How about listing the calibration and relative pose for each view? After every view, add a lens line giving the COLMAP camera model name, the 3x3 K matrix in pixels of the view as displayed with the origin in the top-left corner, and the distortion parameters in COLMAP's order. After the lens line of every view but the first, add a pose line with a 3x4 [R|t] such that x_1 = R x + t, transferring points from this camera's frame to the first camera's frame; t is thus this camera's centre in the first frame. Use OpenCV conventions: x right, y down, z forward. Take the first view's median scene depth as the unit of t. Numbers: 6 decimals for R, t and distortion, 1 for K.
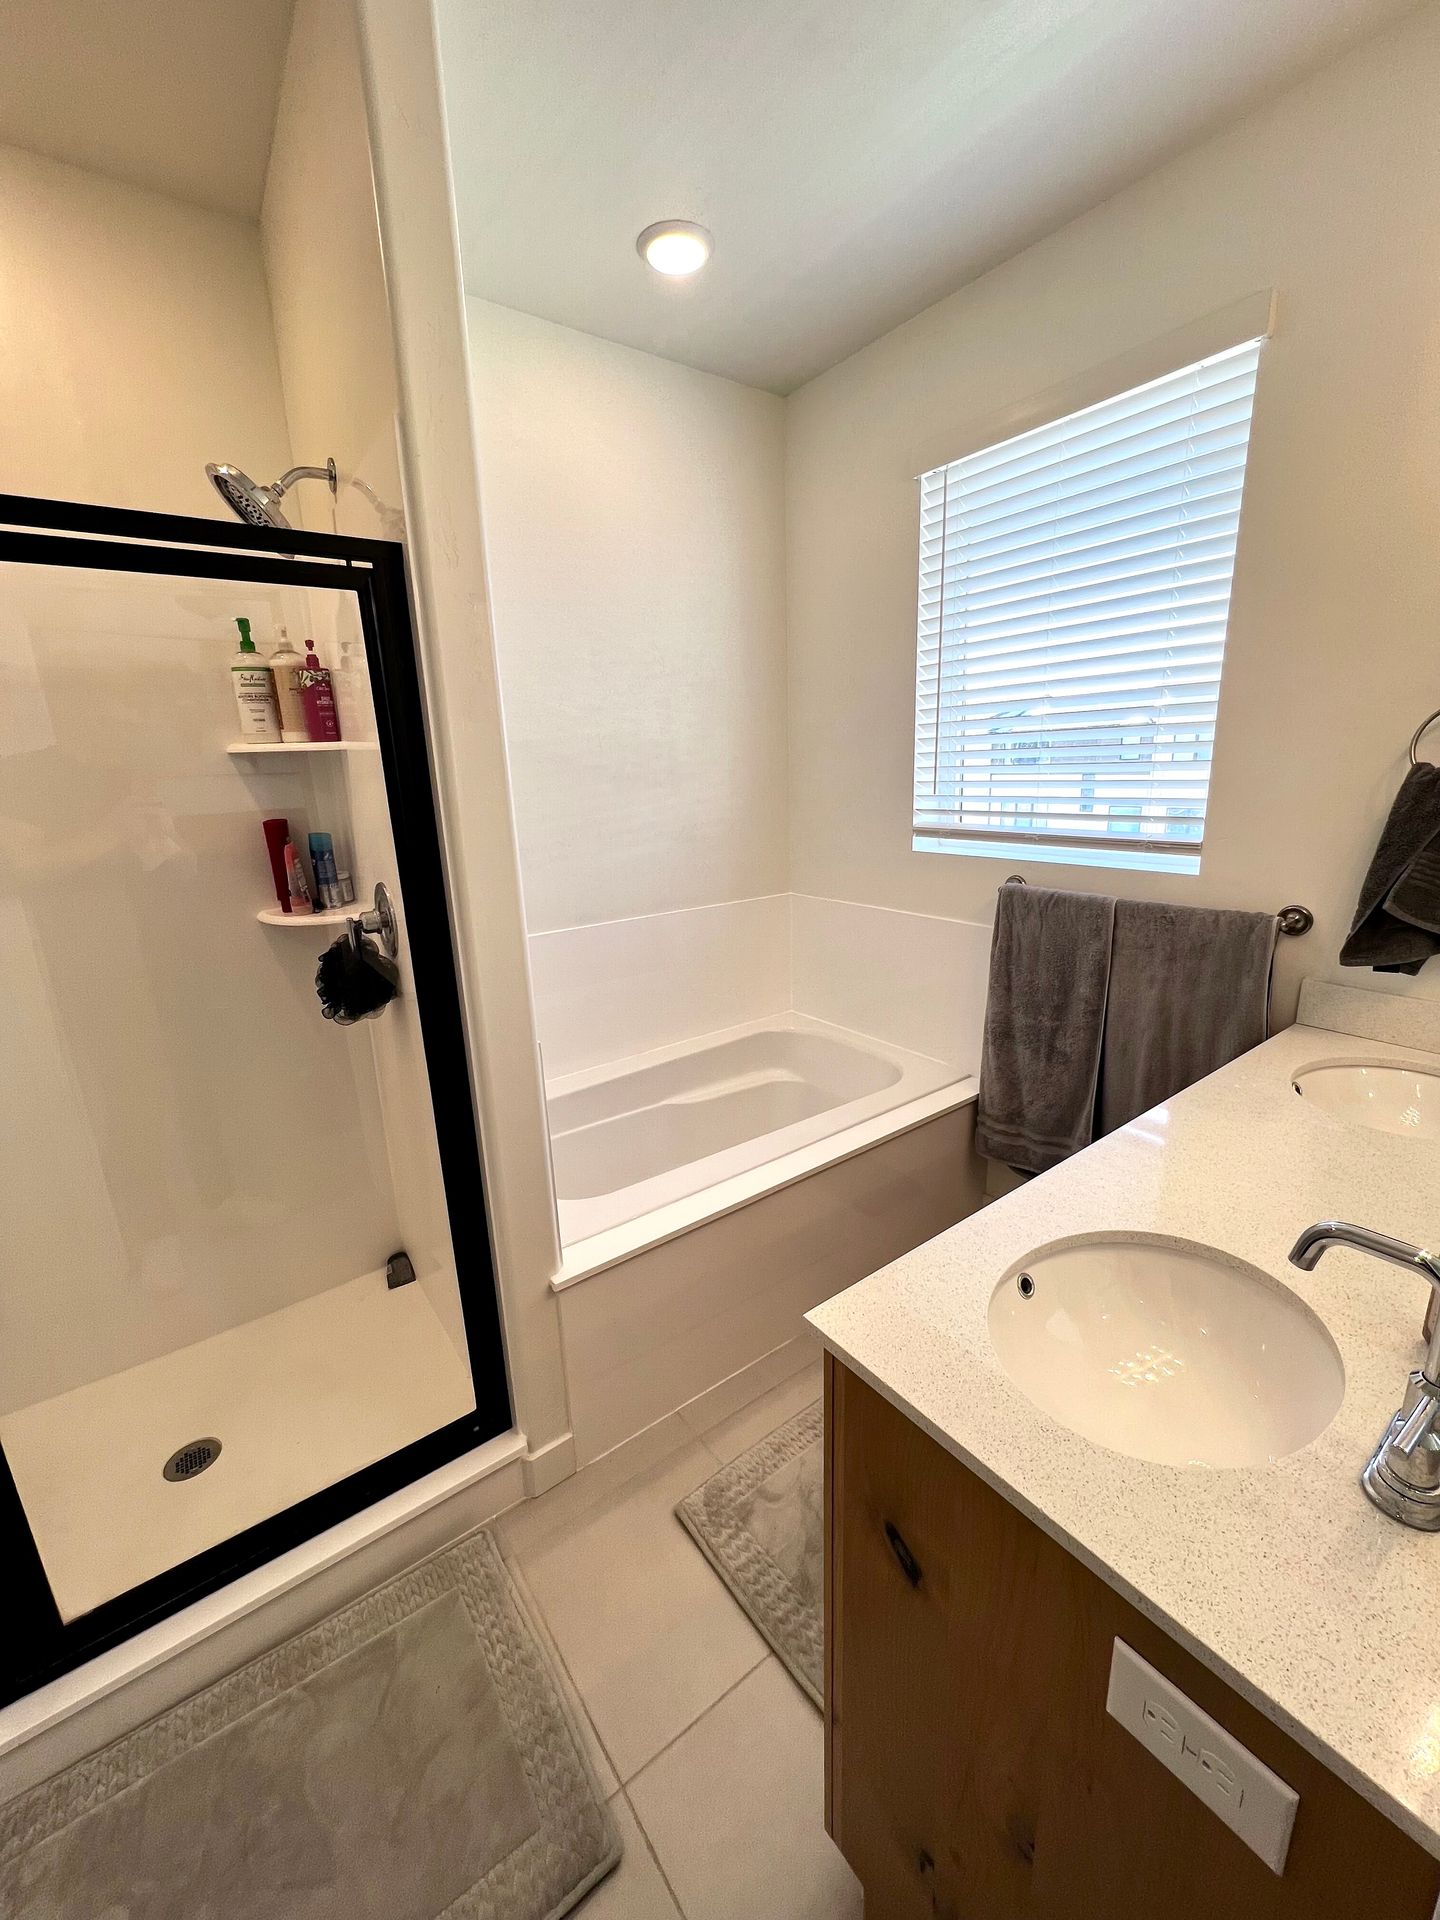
lens RADIAL K [[764.4, 0, 726.1], [0, 764.4, 957.7], [0, 0, 1]] dist [0.000470, 0.000234]
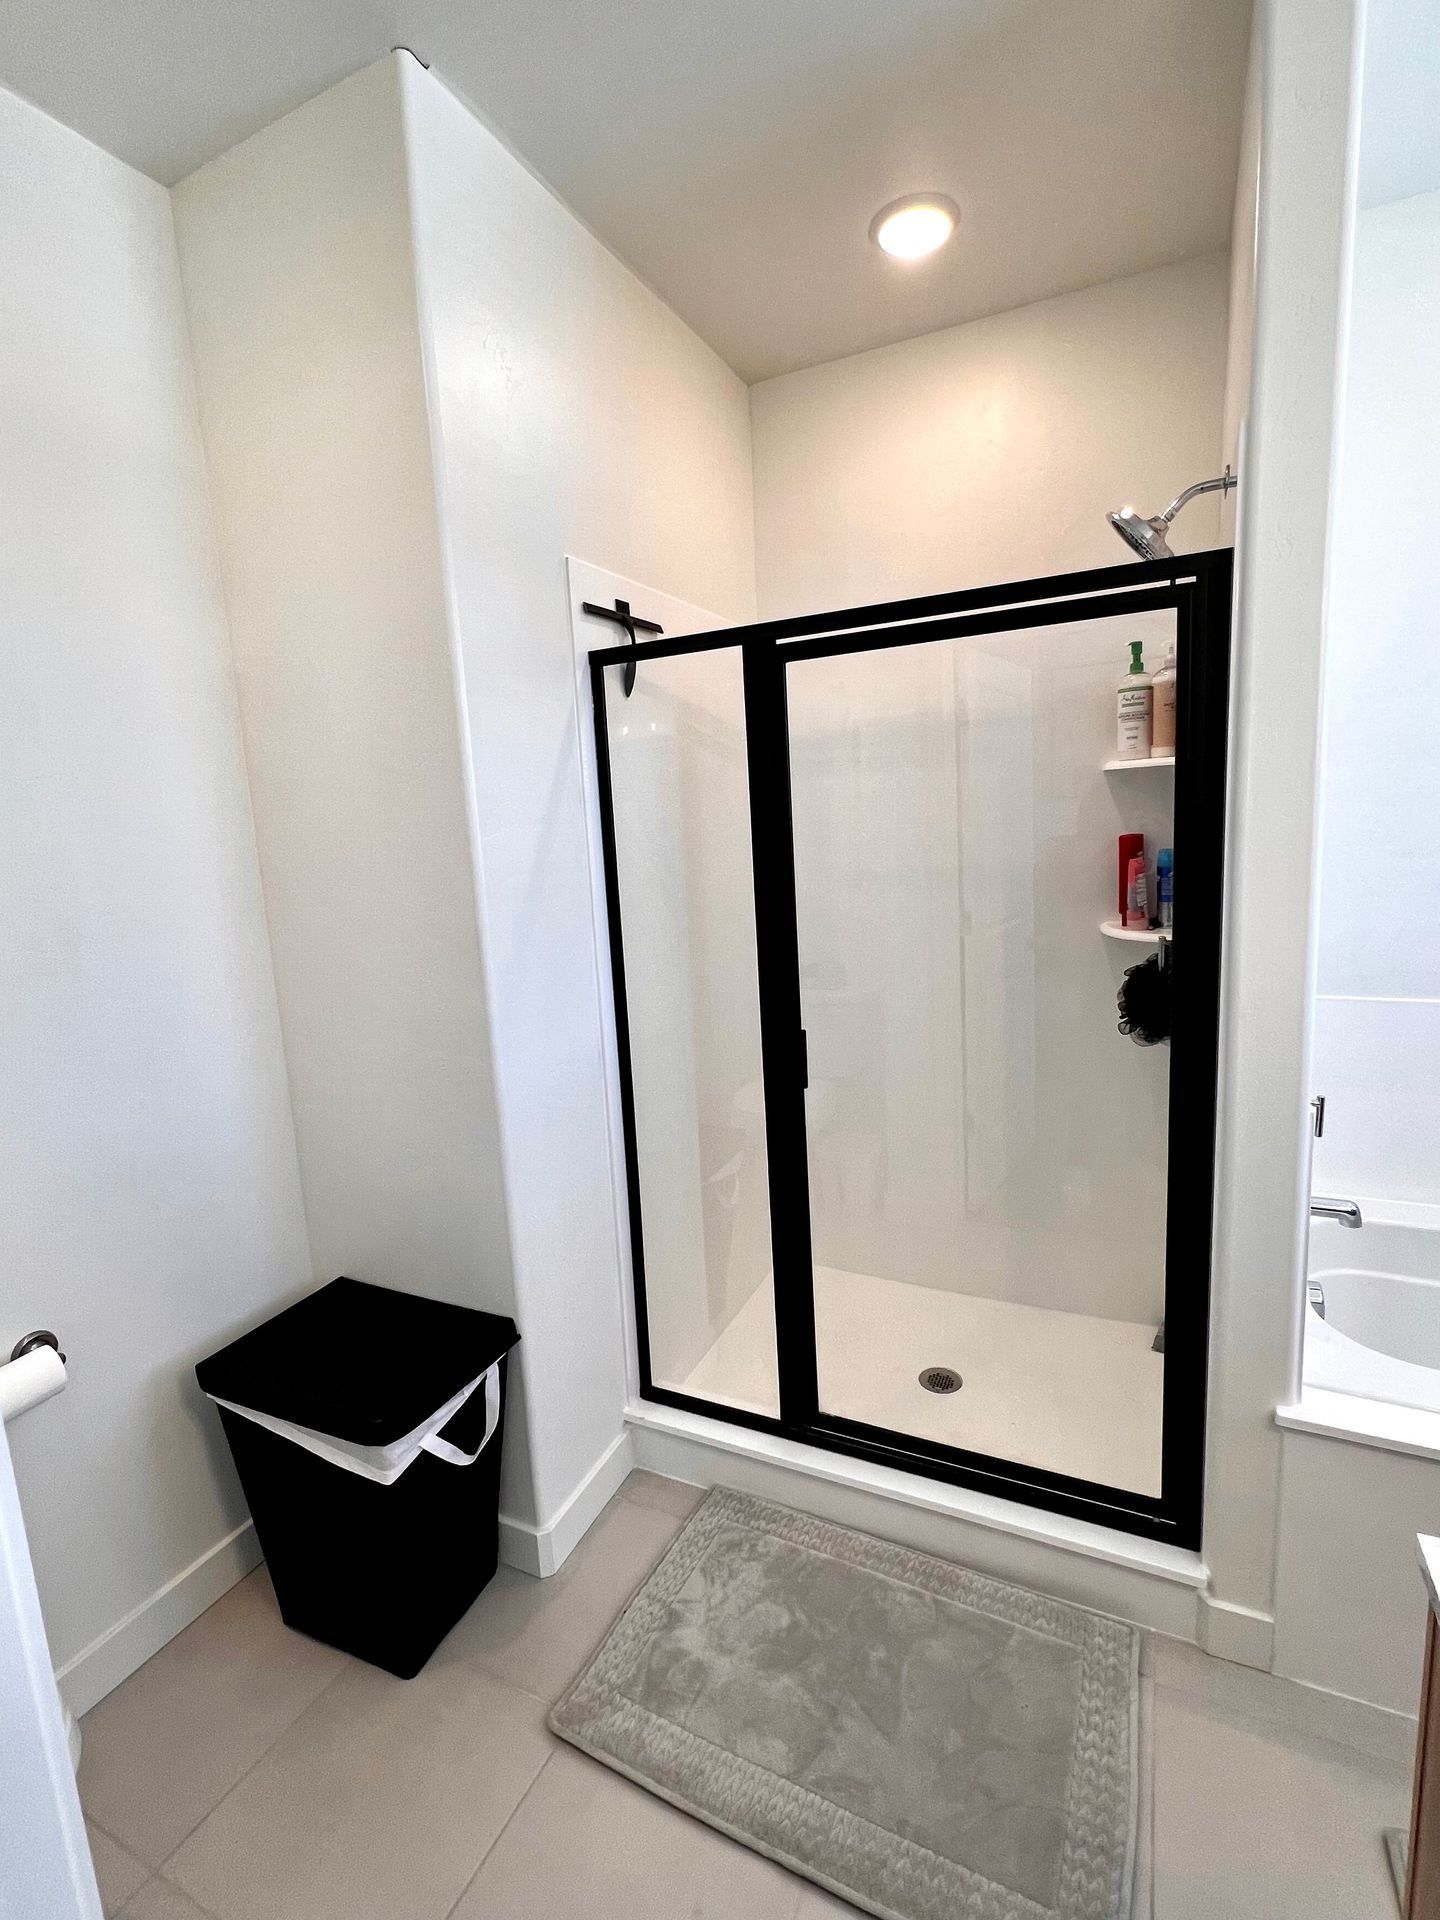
lens RADIAL K [[879.6, 0, 722.6], [0, 879.6, 958.5], [0, 0, 1]] dist [0.001062, 0.000500]
pose [[0.466052, 0.146334, -0.872572, 0.218204], [-0.185431, 0.980479, 0.065389, 0.005251], [0.865108, 0.131327, 0.484089, -0.011092]]
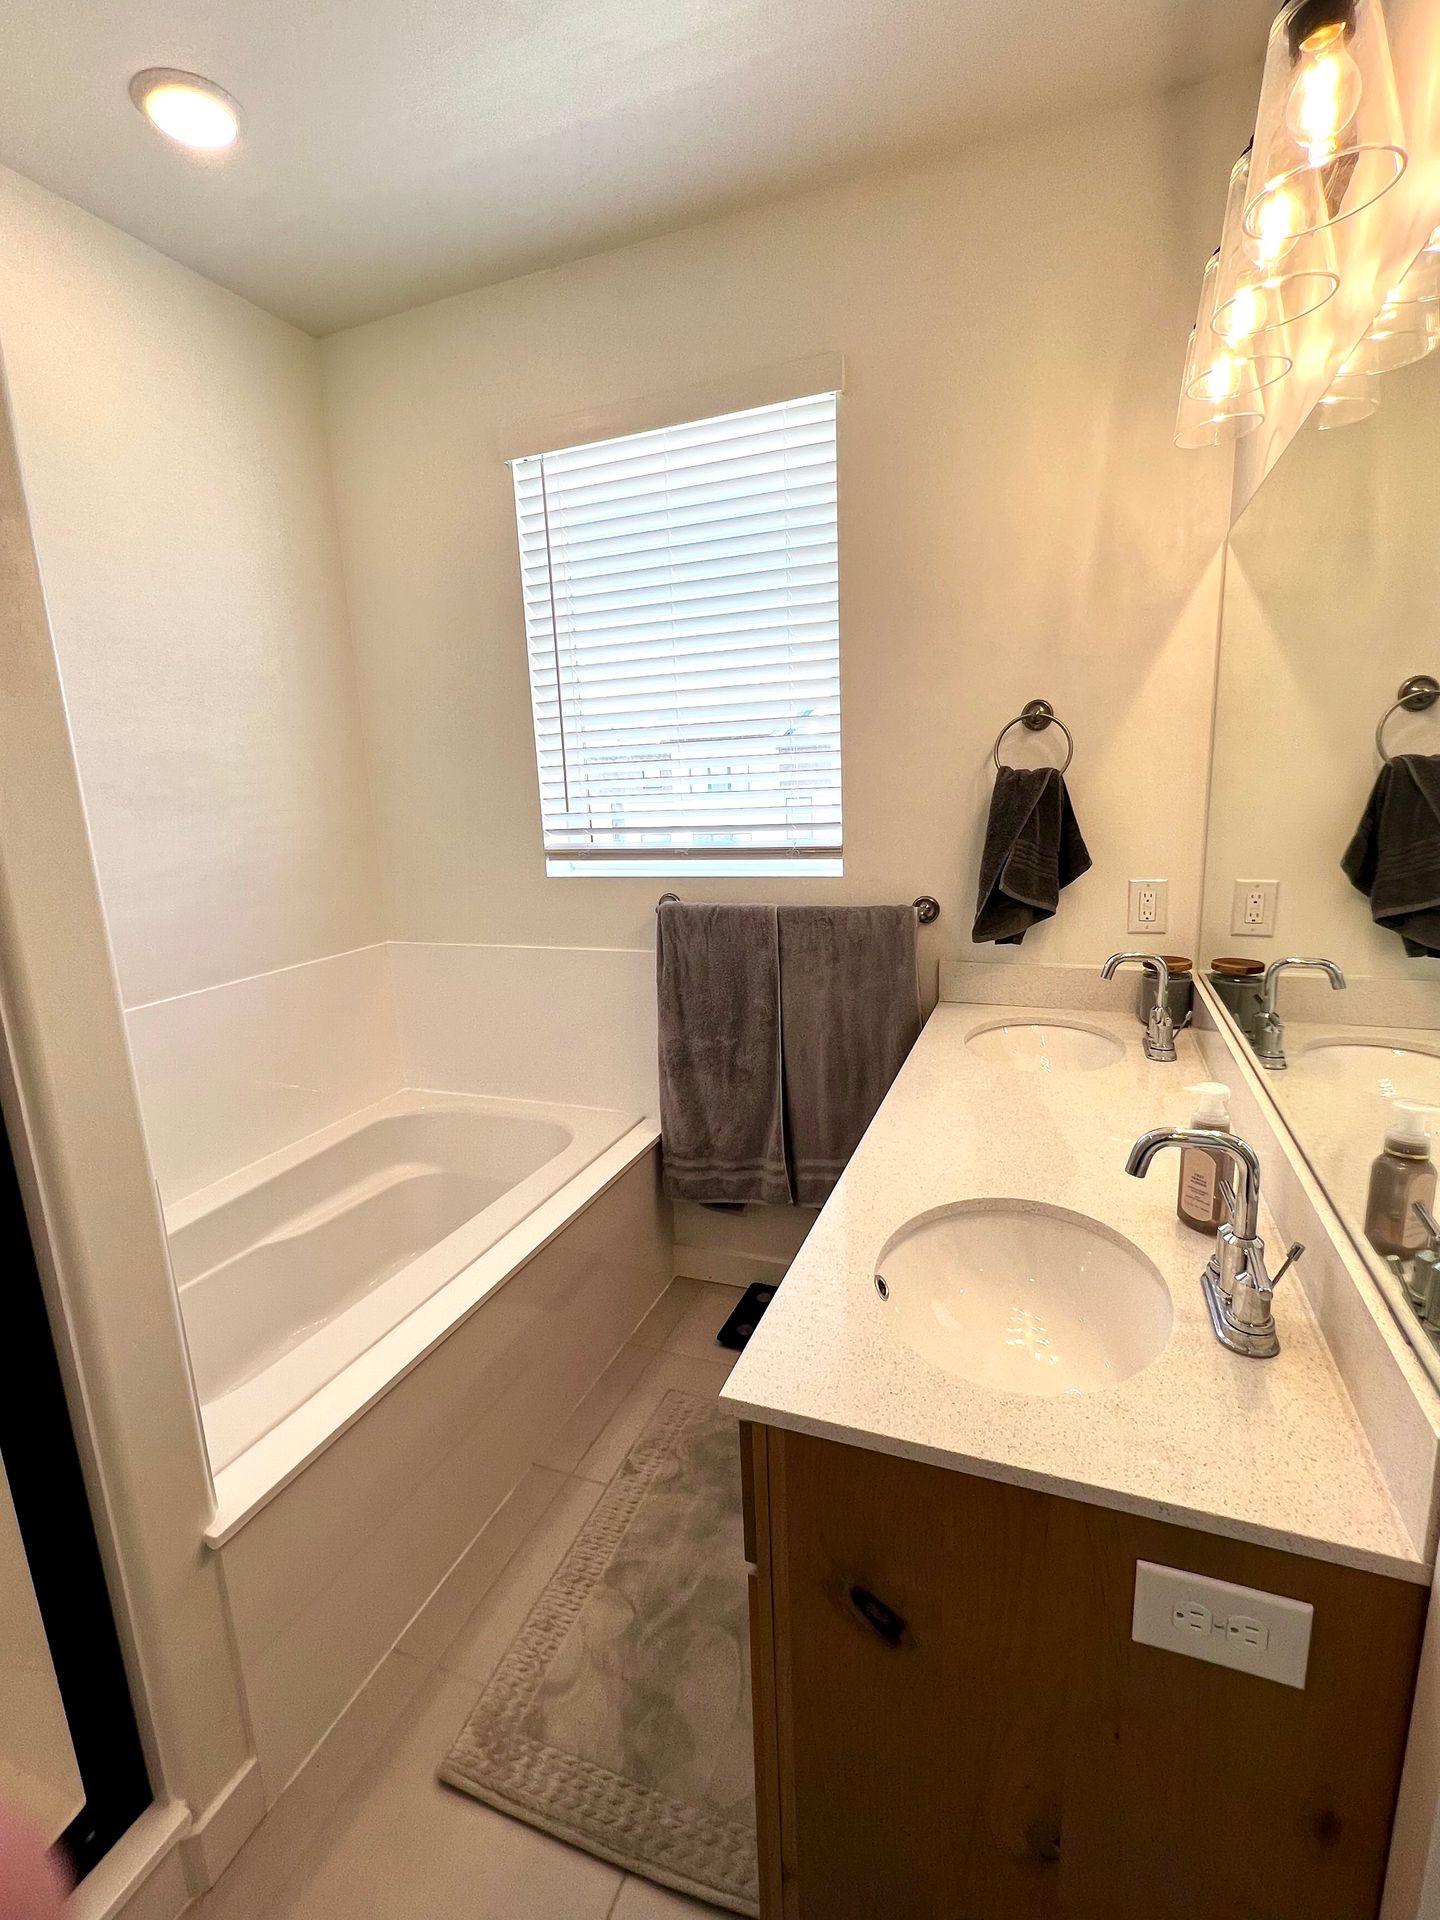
lens RADIAL K [[879.6, 0, 718.8], [0, 879.6, 955.8], [0, 0, 1]] dist [0.001062, 0.000500]
pose [[0.850507, -0.110165, 0.514298, -0.172901], [0.145034, 0.989031, -0.027990, 0.010062], [-0.505573, 0.098397, 0.857155, 0.064425]]
